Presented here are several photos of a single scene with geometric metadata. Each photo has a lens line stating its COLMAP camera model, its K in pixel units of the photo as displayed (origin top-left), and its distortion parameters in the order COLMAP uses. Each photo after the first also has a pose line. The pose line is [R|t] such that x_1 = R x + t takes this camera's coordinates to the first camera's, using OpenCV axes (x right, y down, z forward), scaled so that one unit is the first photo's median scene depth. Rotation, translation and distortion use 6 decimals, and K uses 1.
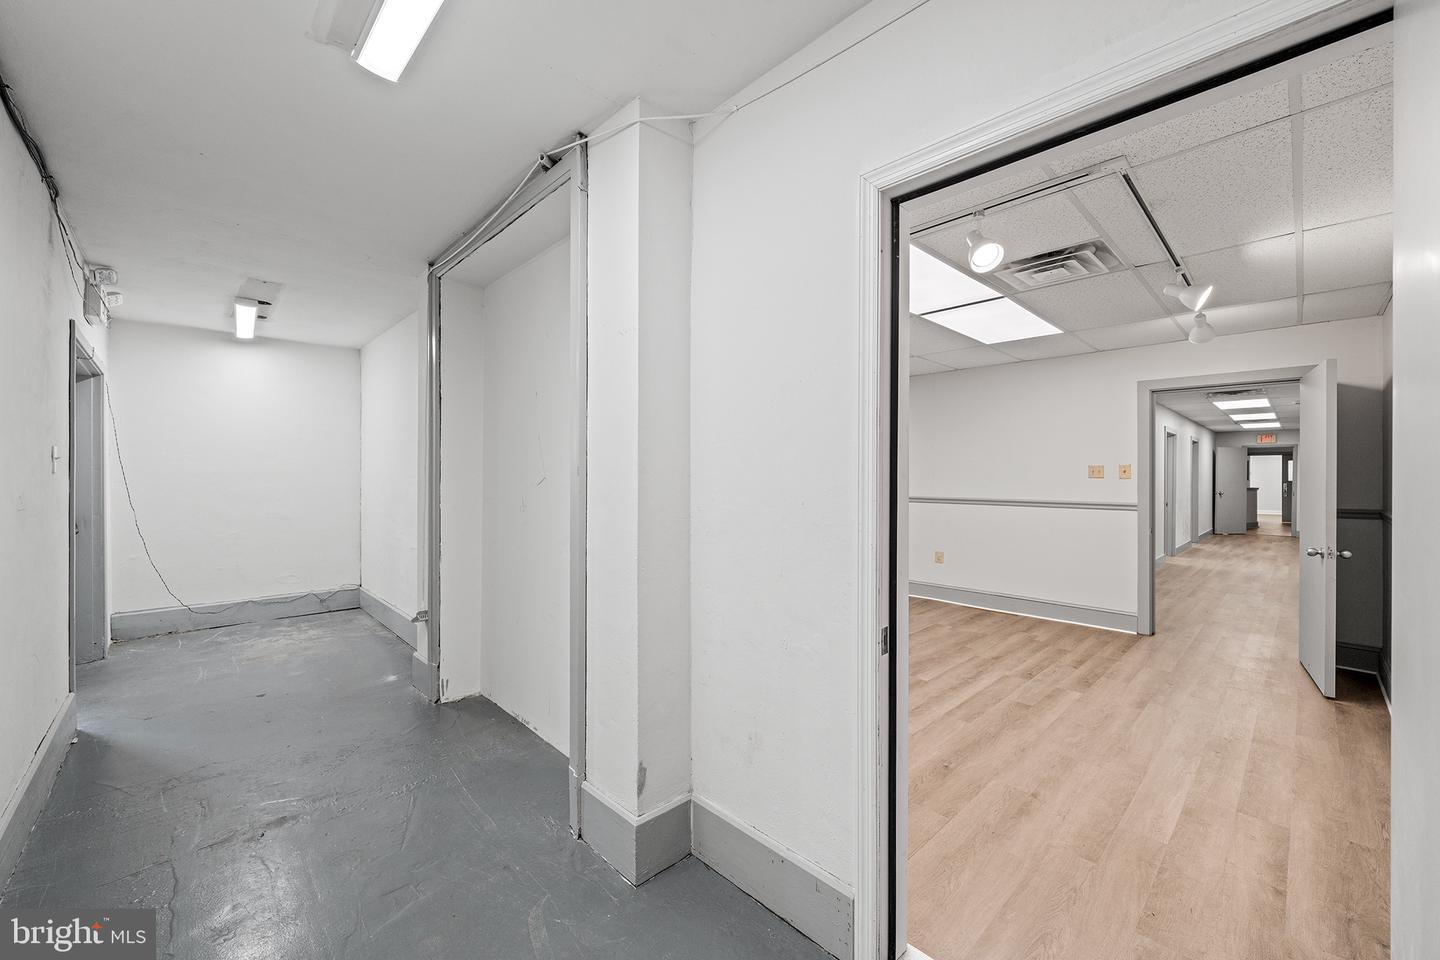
lens RADIAL K [[569.4, 0, 723.8], [0, 569.4, 479.5], [0, 0, 1]] dist [-0.001367, 0.000302]
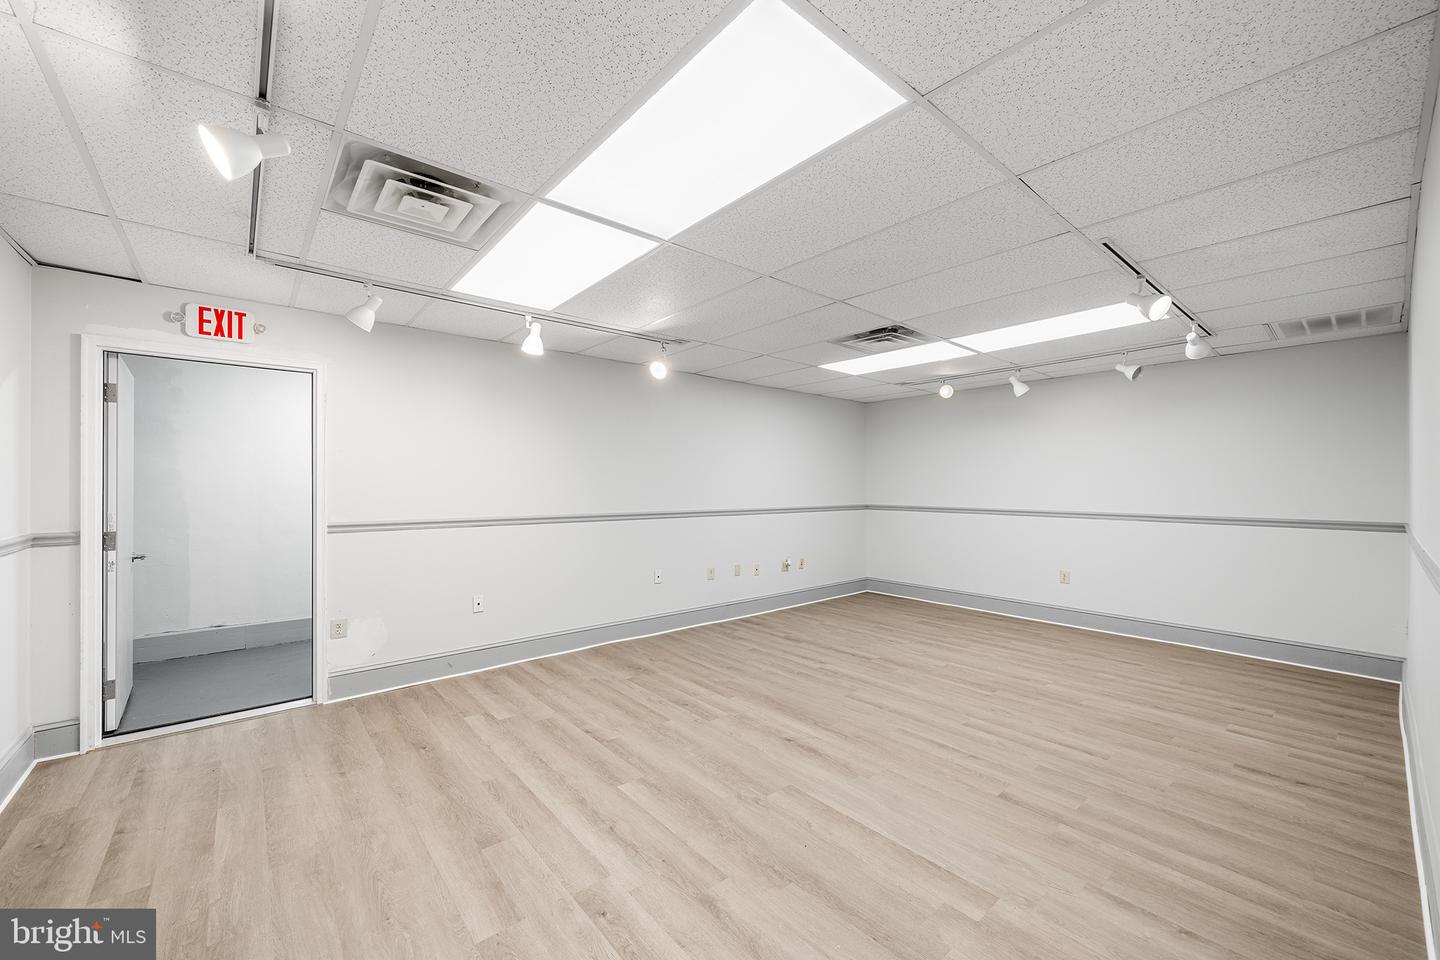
lens RADIAL K [[569.4, 0, 720.8], [0, 569.4, 486.2], [0, 0, 1]] dist [-0.001367, 0.000302]
pose [[-0.073056, -0.002468, -0.997325, 1.128670], [-0.005194, 0.999984, -0.002094, -0.012966], [0.997314, 0.005027, -0.073067, 1.274437]]
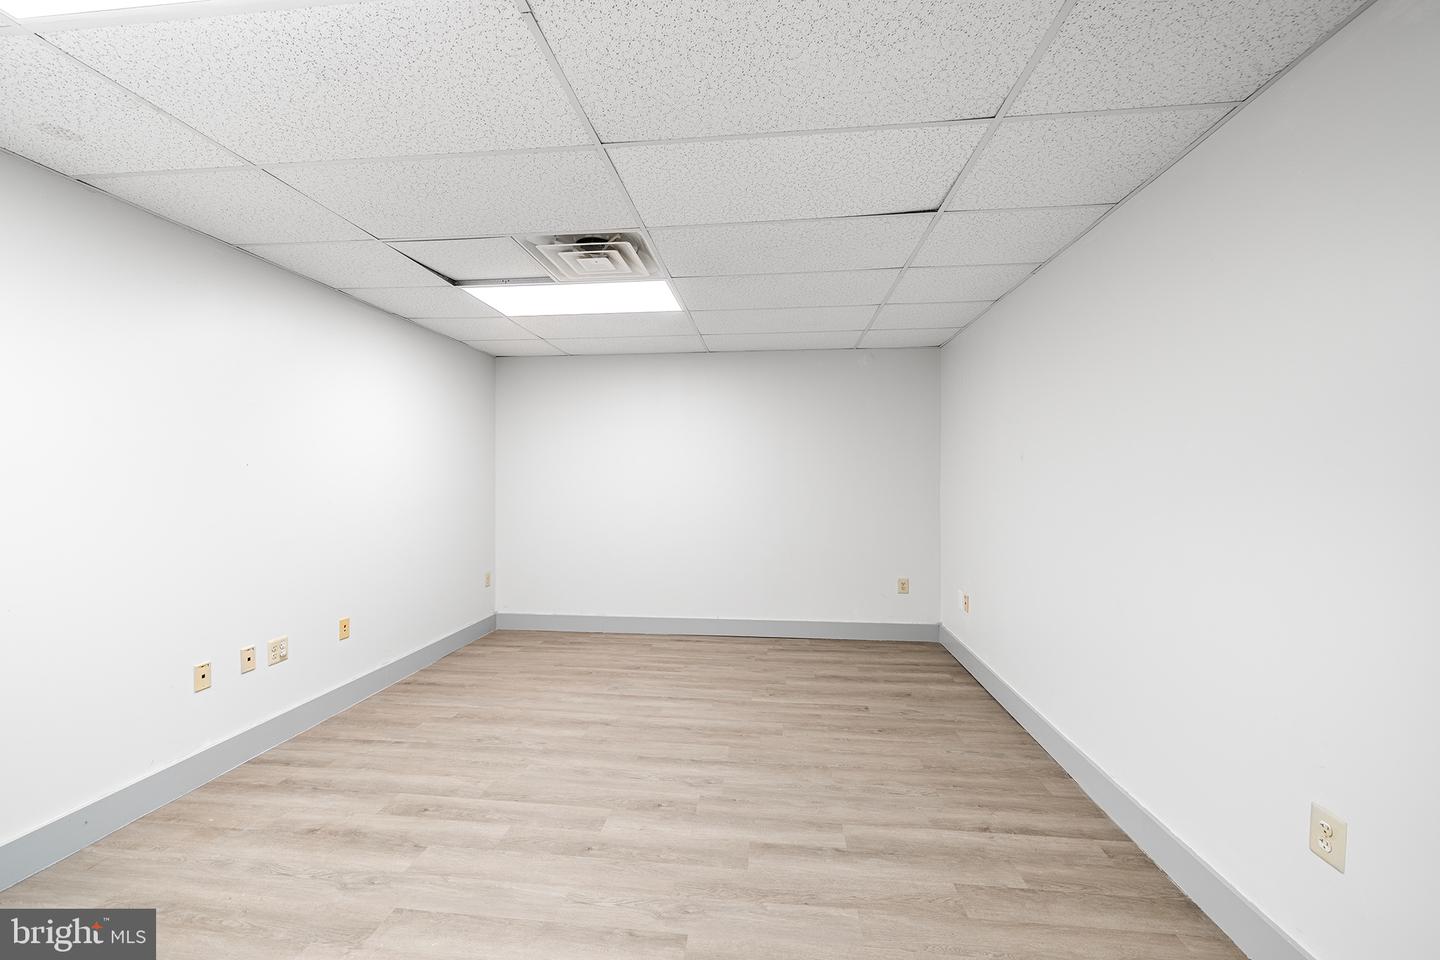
lens RADIAL K [[569.4, 0, 718.1], [0, 569.4, 474.9], [0, 0, 1]] dist [-0.001367, 0.000302]
pose [[0.641128, -0.010662, -0.767360, 1.050681], [0.001760, 0.999921, -0.012423, -0.014465], [0.767432, 0.006614, 0.641096, 1.258633]]
